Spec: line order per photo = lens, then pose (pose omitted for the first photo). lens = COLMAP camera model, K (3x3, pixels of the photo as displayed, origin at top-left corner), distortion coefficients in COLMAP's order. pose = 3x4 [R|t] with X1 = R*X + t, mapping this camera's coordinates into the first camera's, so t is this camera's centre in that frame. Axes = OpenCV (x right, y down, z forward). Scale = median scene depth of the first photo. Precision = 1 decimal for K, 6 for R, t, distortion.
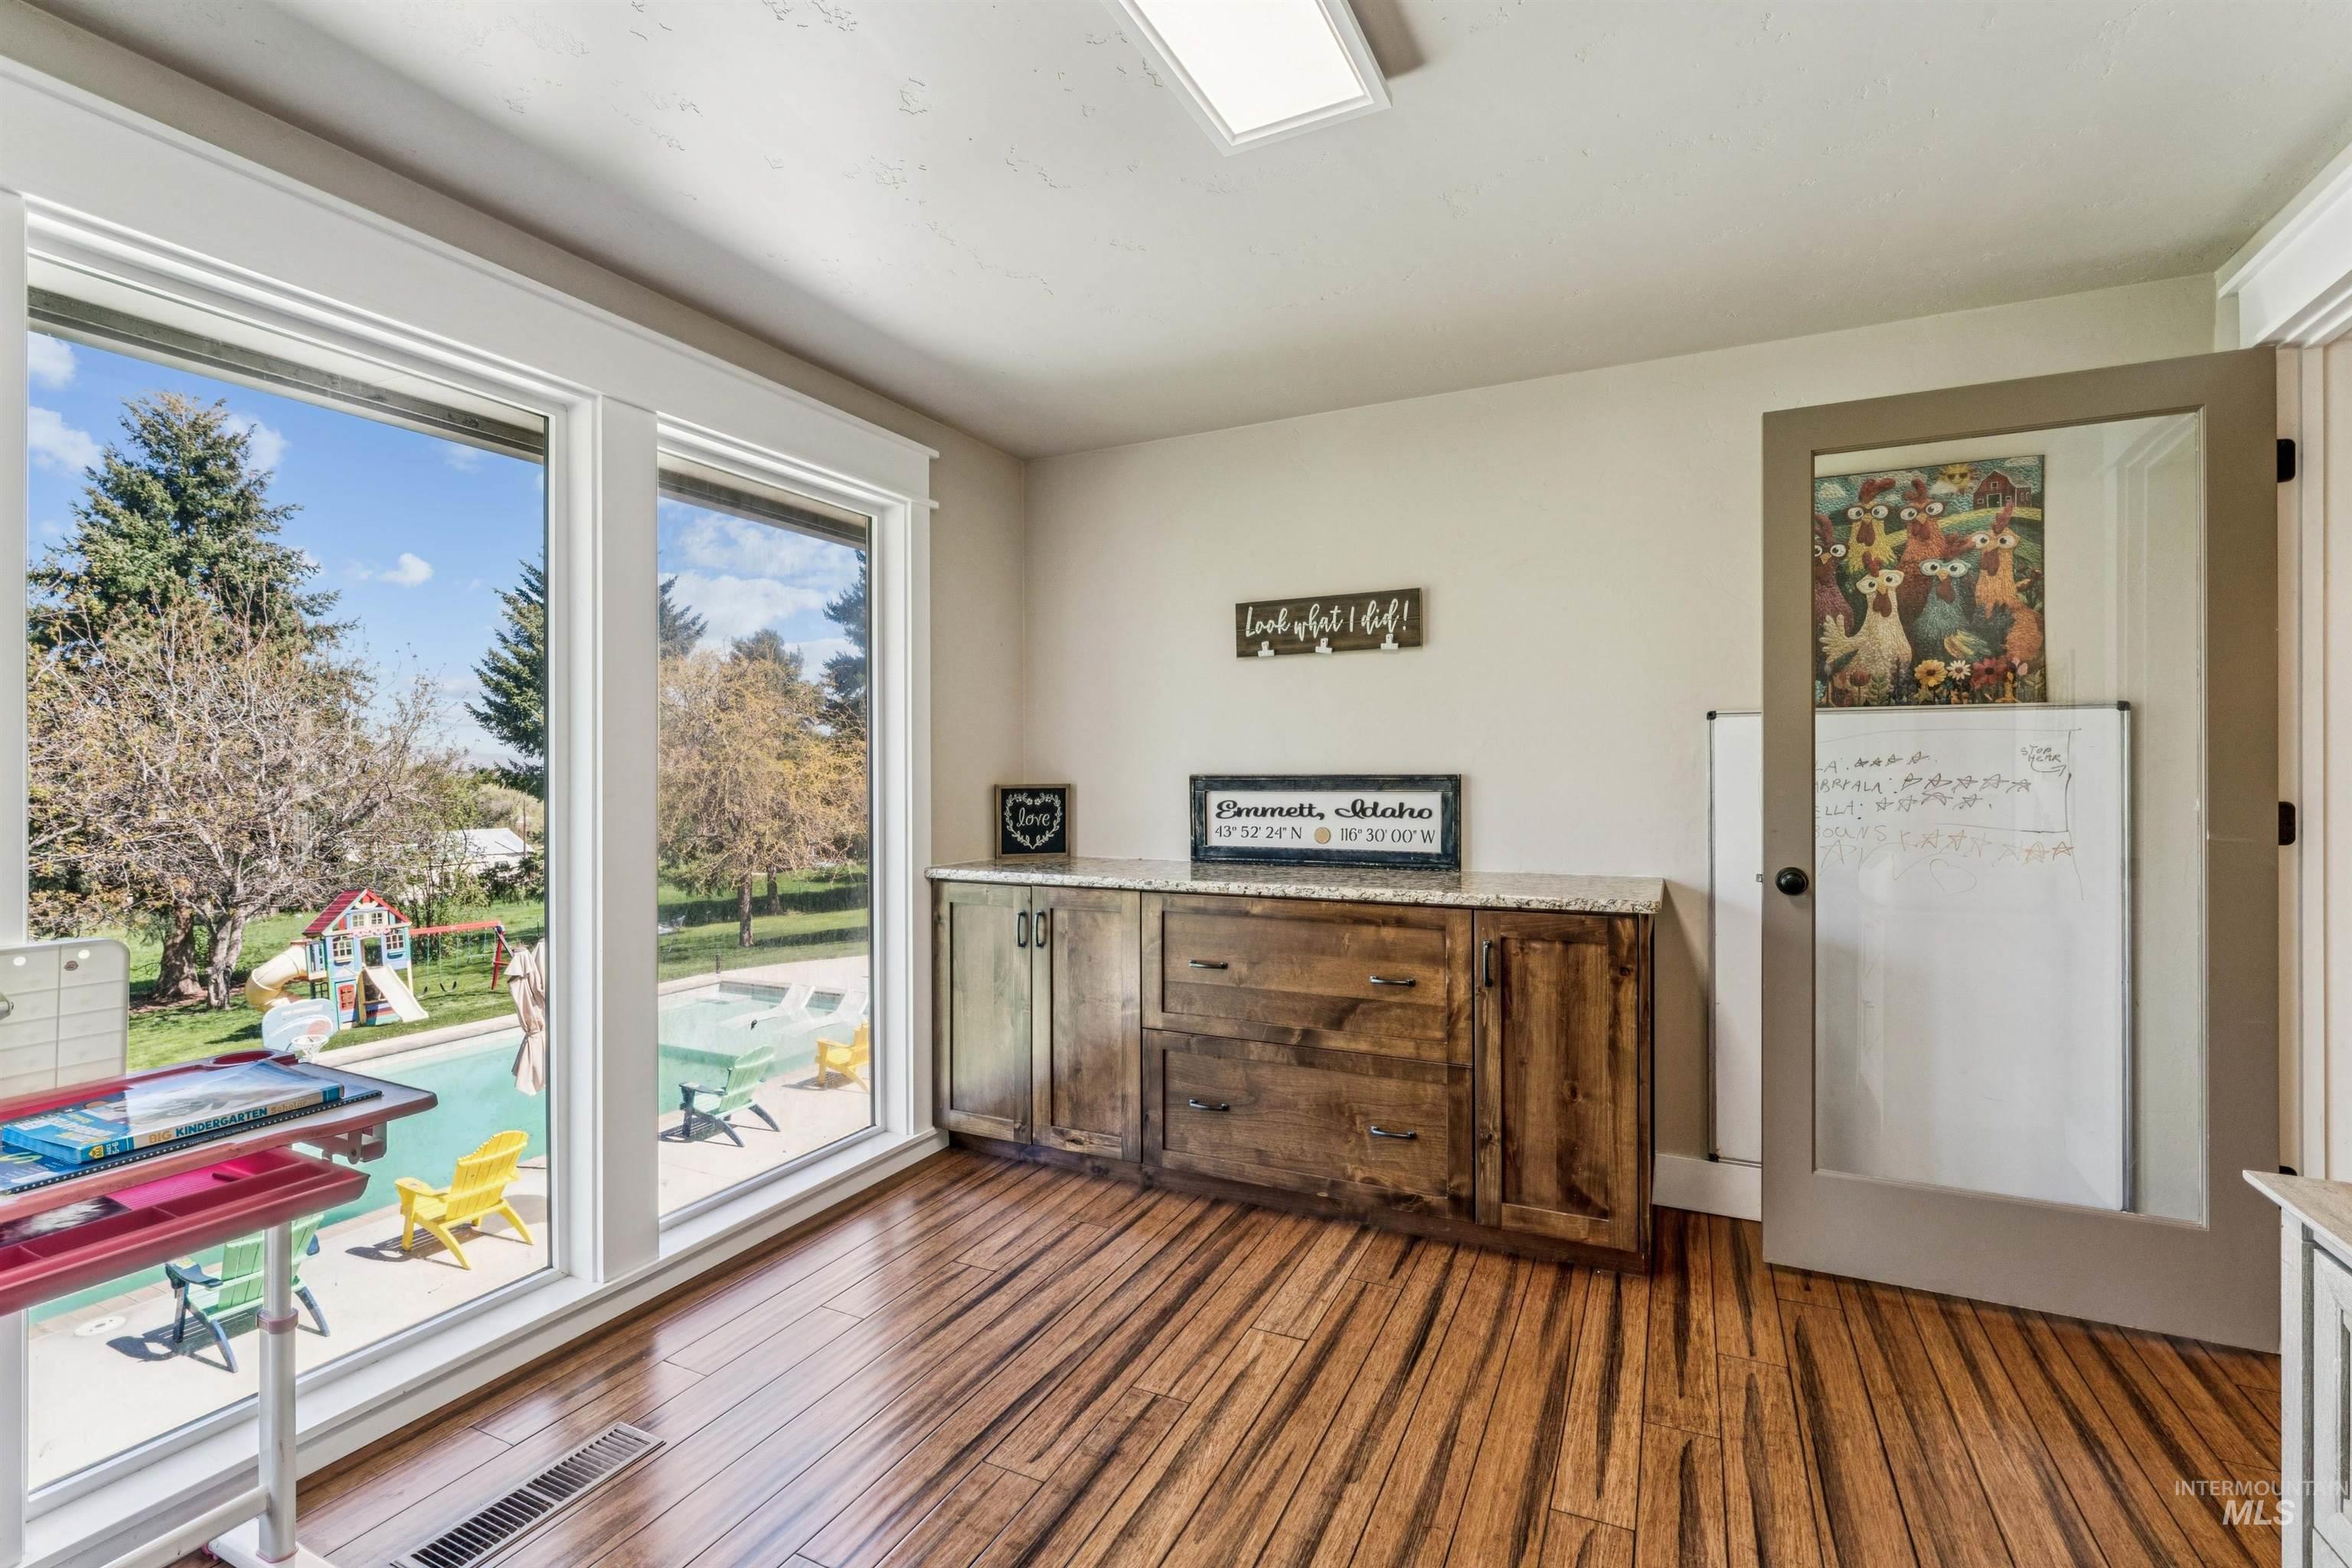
lens RADIAL K [[1056.6, 0, 1176.1], [0, 1056.6, 778.3], [0, 0, 1]] dist [-0.017634, 0.004043]
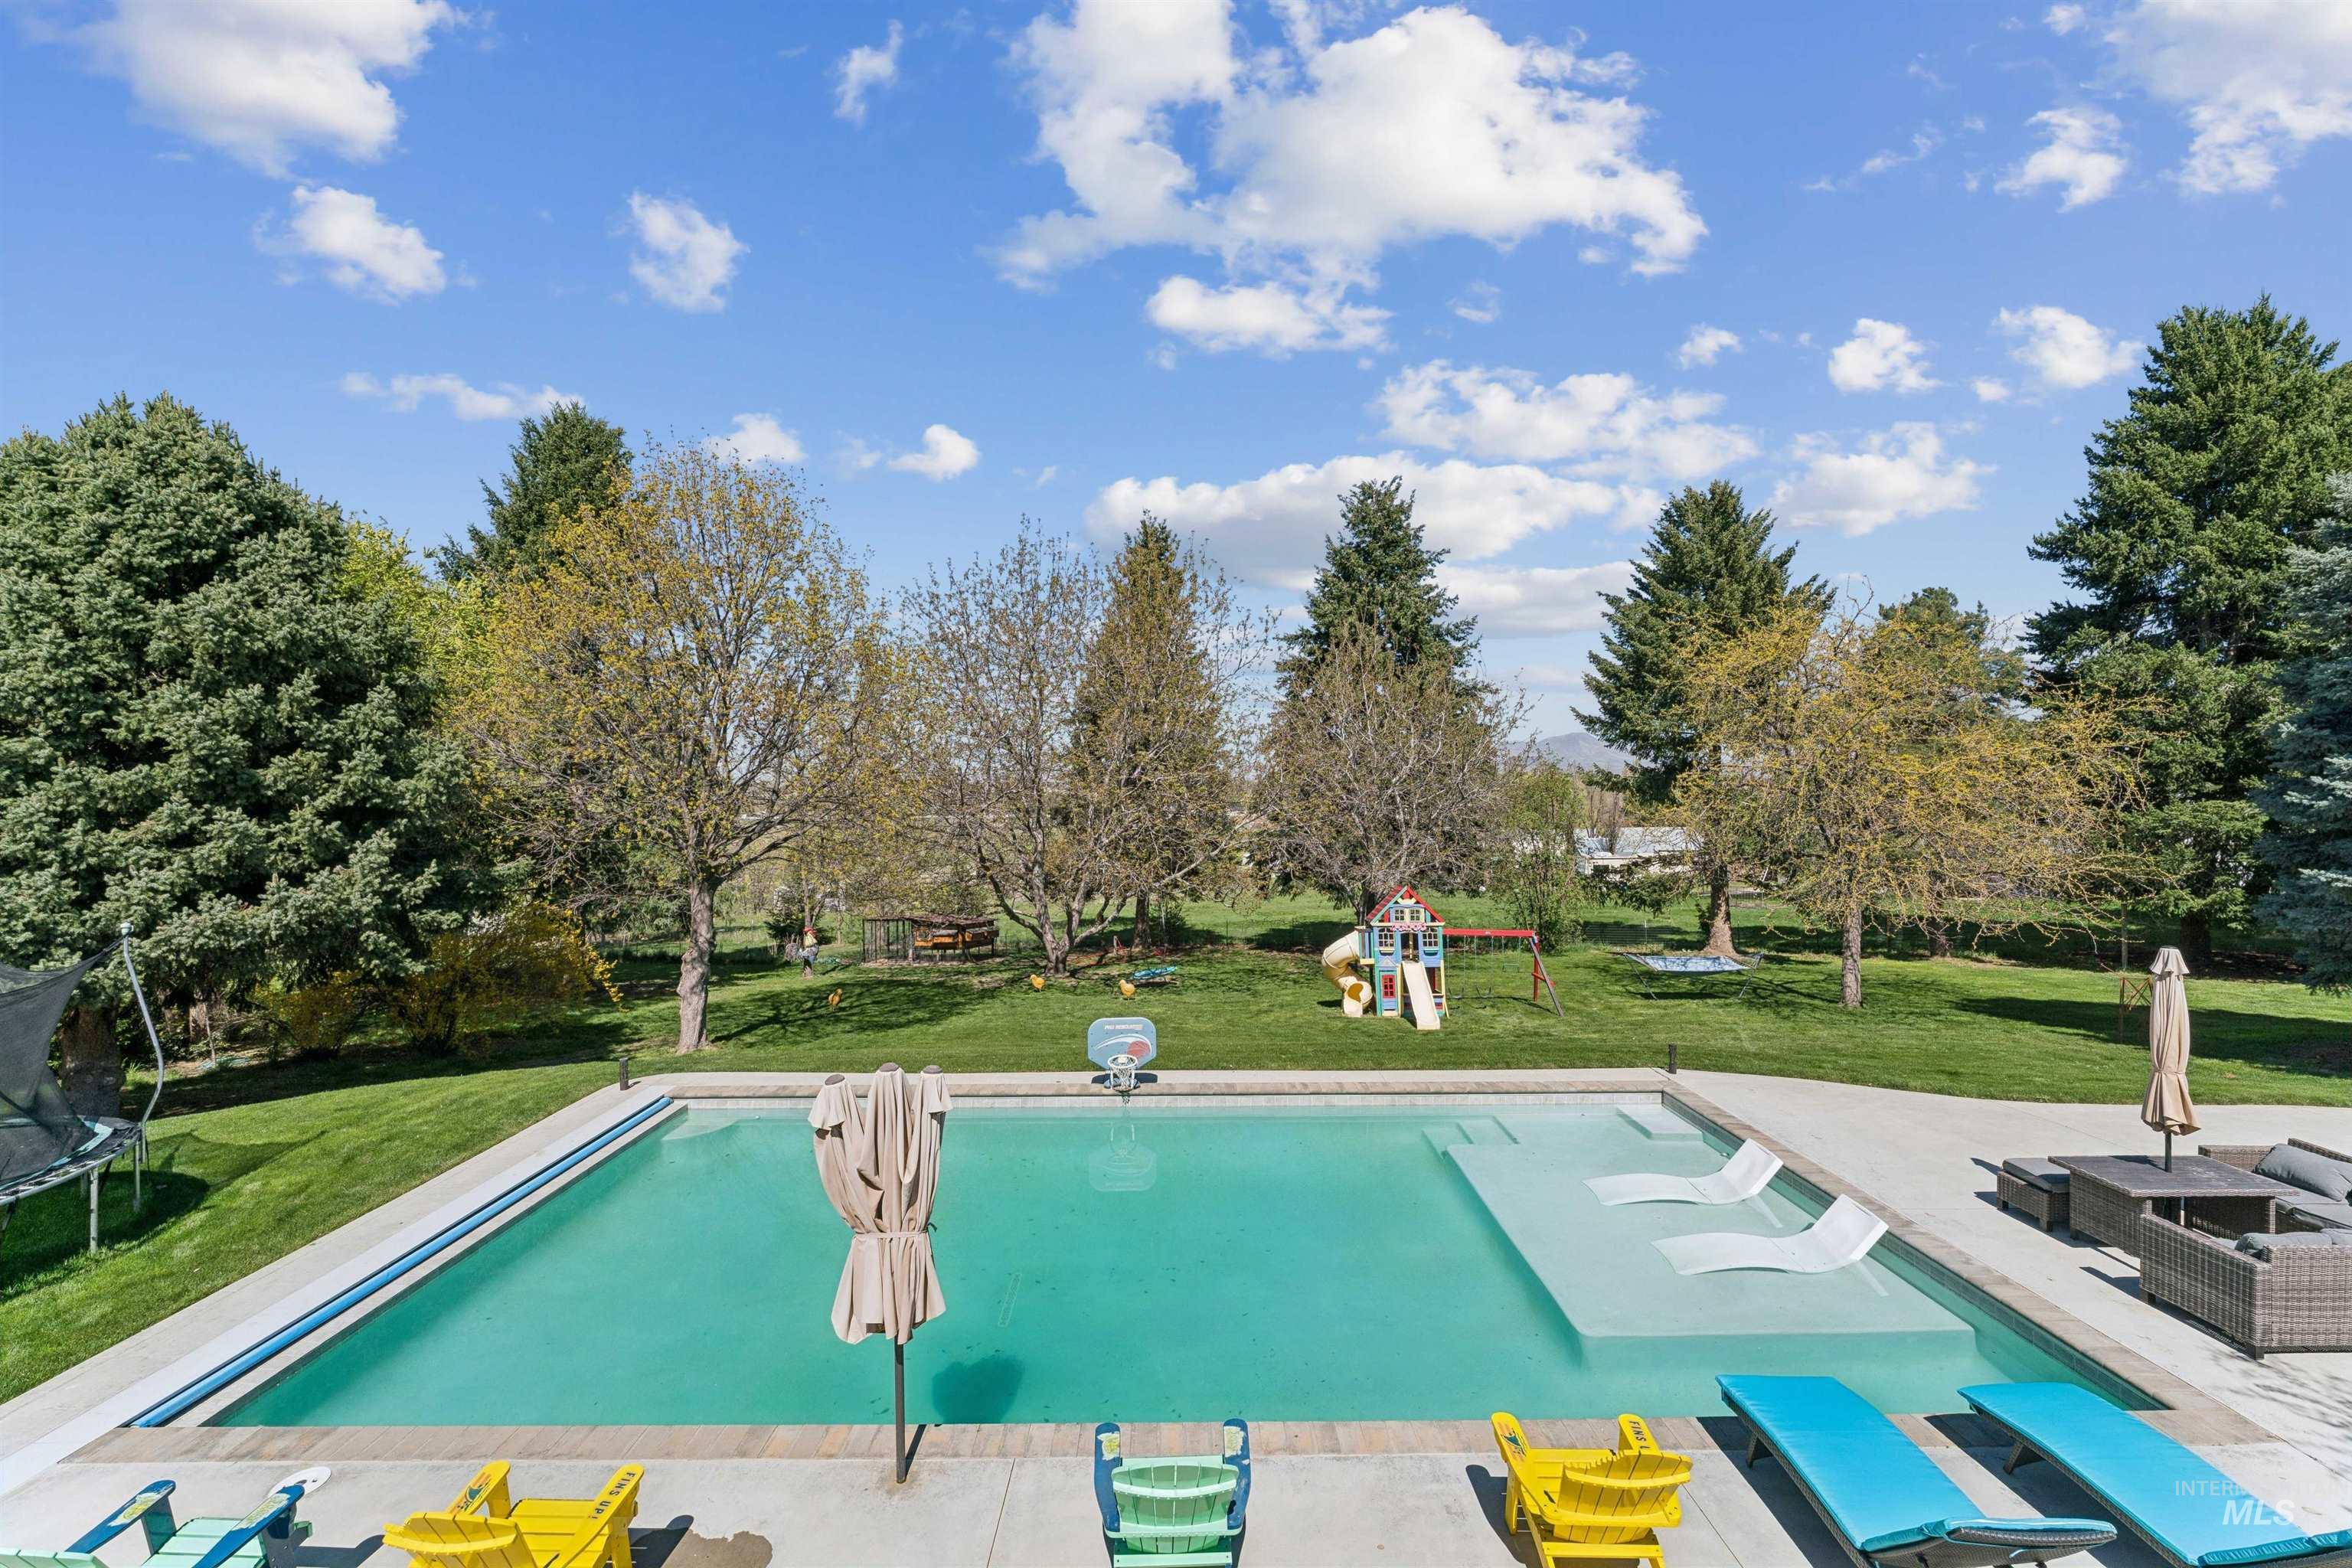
lens RADIAL K [[963.5, 0, 1128.3], [0, 963.5, 783.4], [0, 0, 1]] dist [-0.009600, 0.000182]
pose [[0.436635, 0.003868, -0.899630, -0.016573], [-0.000547, 0.999992, 0.004034, -0.000521], [0.899638, -0.001269, 0.436634, 0.192694]]
